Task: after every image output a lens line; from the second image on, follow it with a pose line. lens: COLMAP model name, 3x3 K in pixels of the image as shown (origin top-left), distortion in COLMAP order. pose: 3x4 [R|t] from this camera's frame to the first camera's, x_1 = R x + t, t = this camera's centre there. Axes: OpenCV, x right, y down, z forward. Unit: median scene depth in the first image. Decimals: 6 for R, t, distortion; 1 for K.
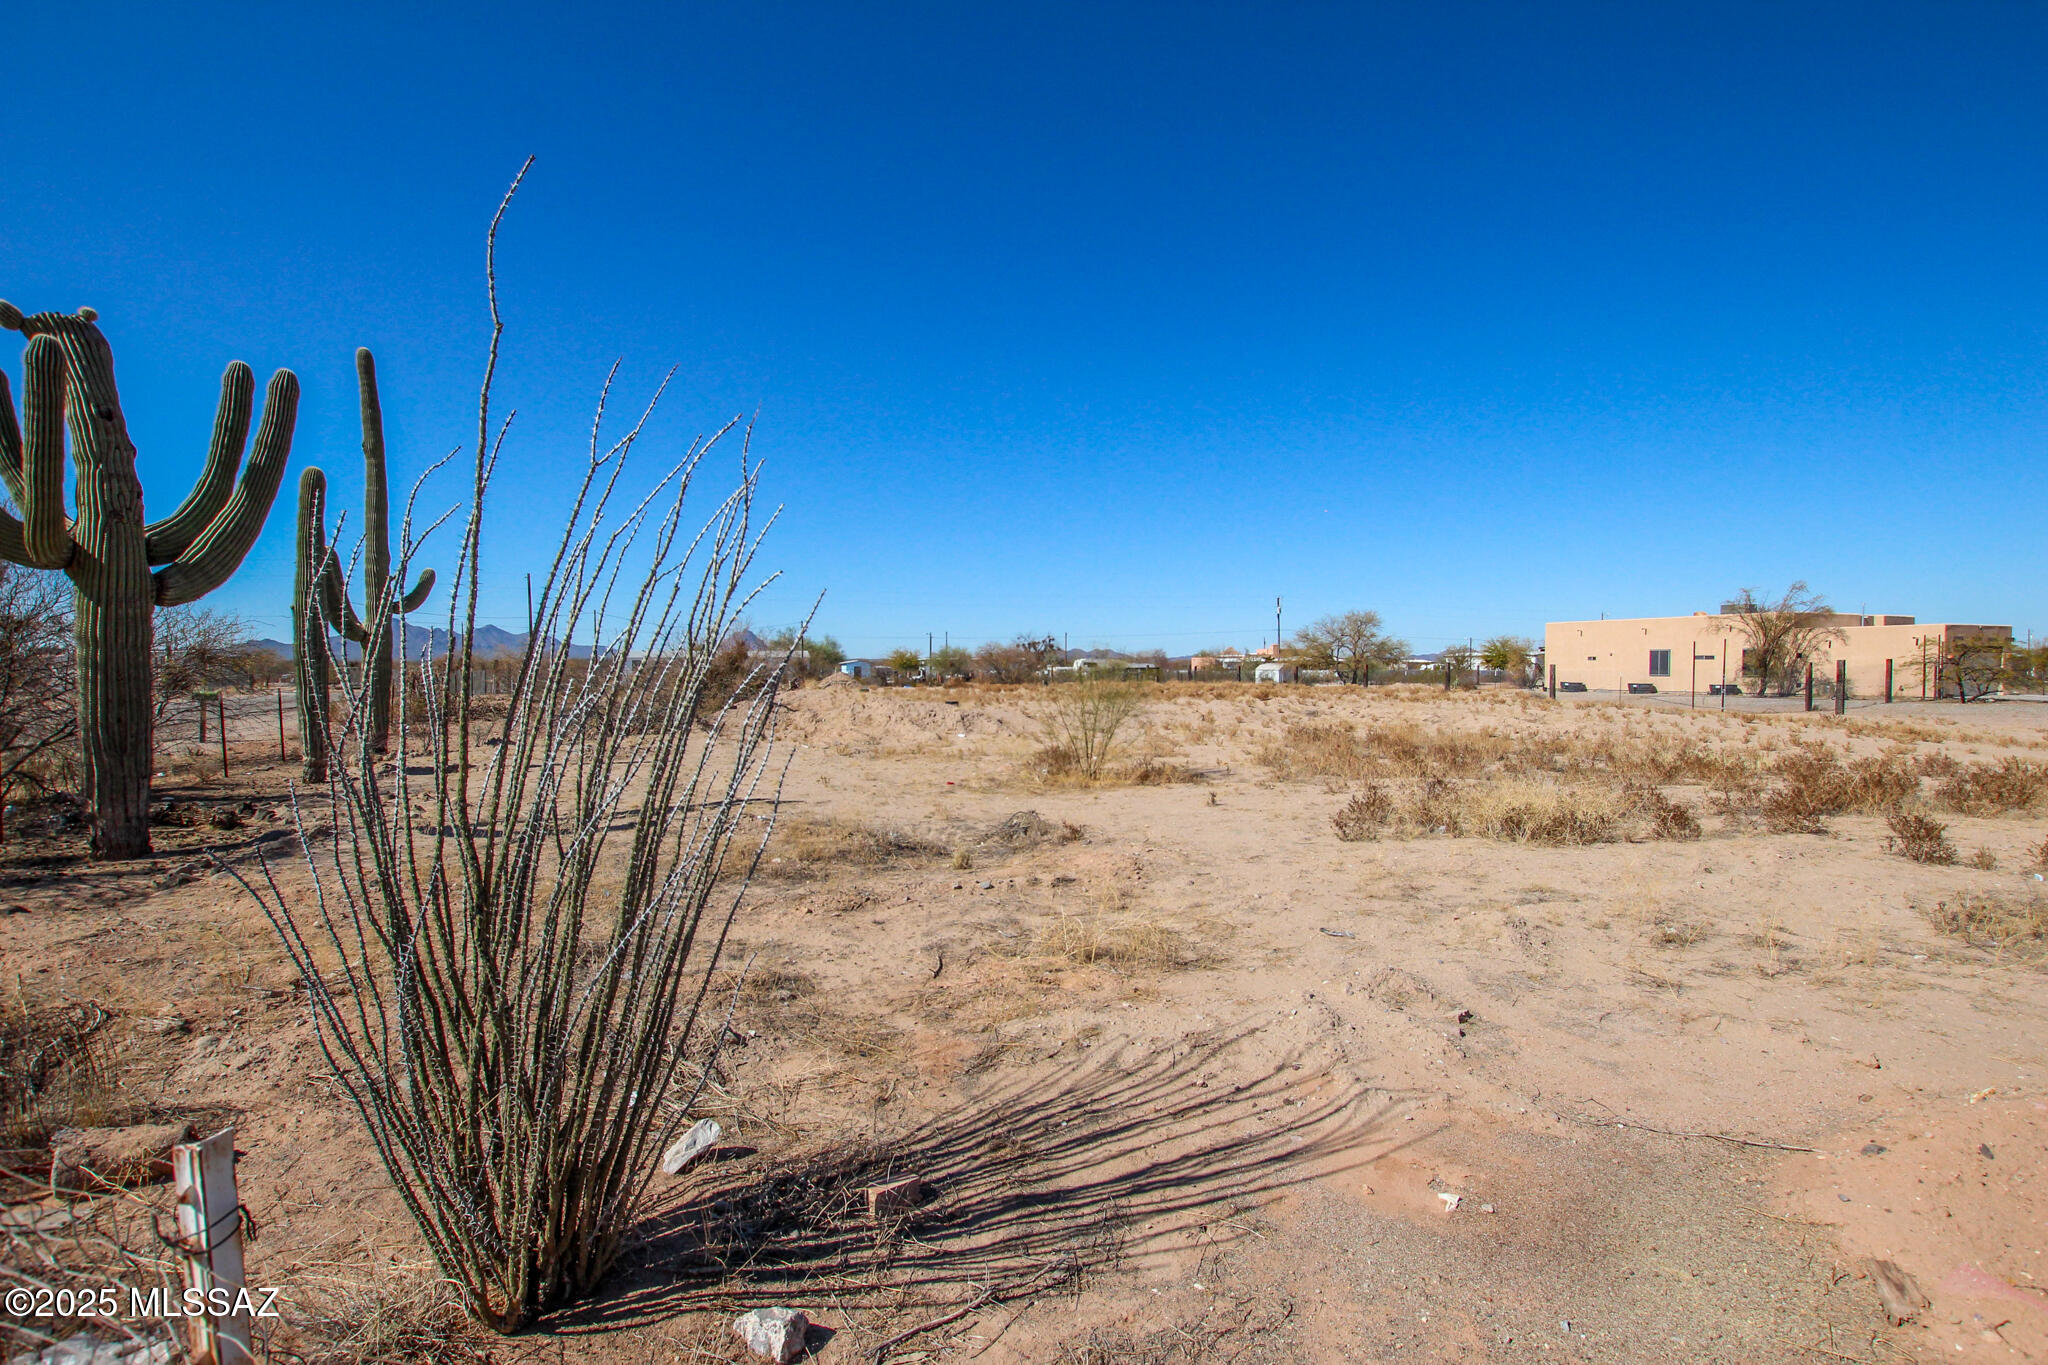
lens RADIAL K [[951.0, 0, 1023.1], [0, 951.0, 682.6], [0, 0, 1]] dist [-0.037487, -0.001590]
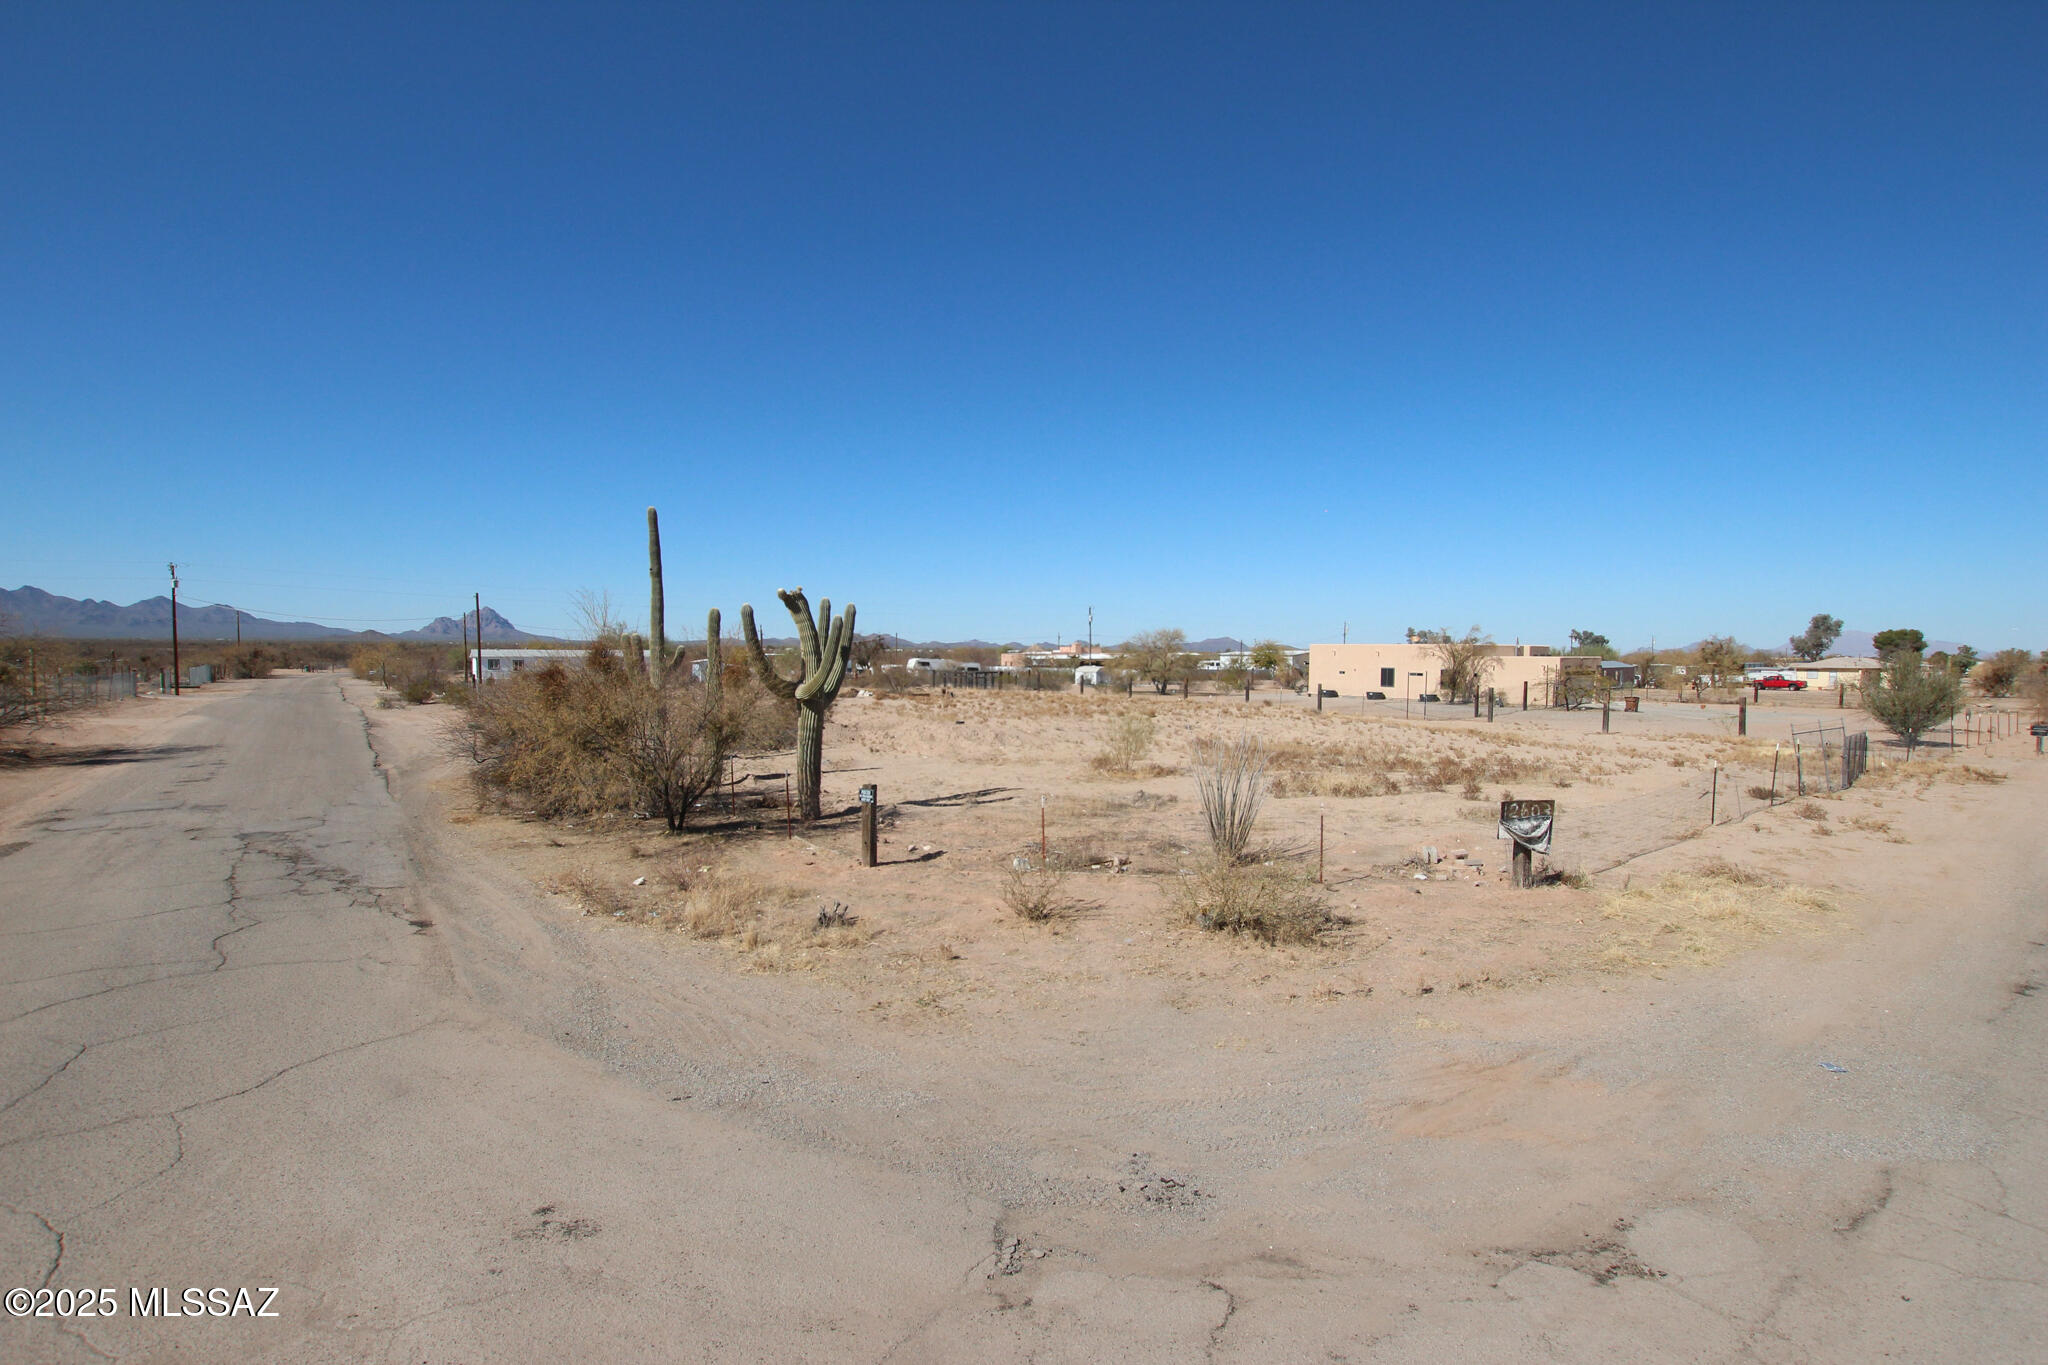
lens RADIAL K [[951.0, 0, 1027.0], [0, 951.0, 685.8], [0, 0, 1]] dist [-0.037487, -0.001590]
pose [[0.972697, -0.001228, 0.232075, -0.231787], [-0.003103, 0.999828, 0.018294, -0.046426], [-0.232057, -0.018514, 0.972526, -0.339412]]
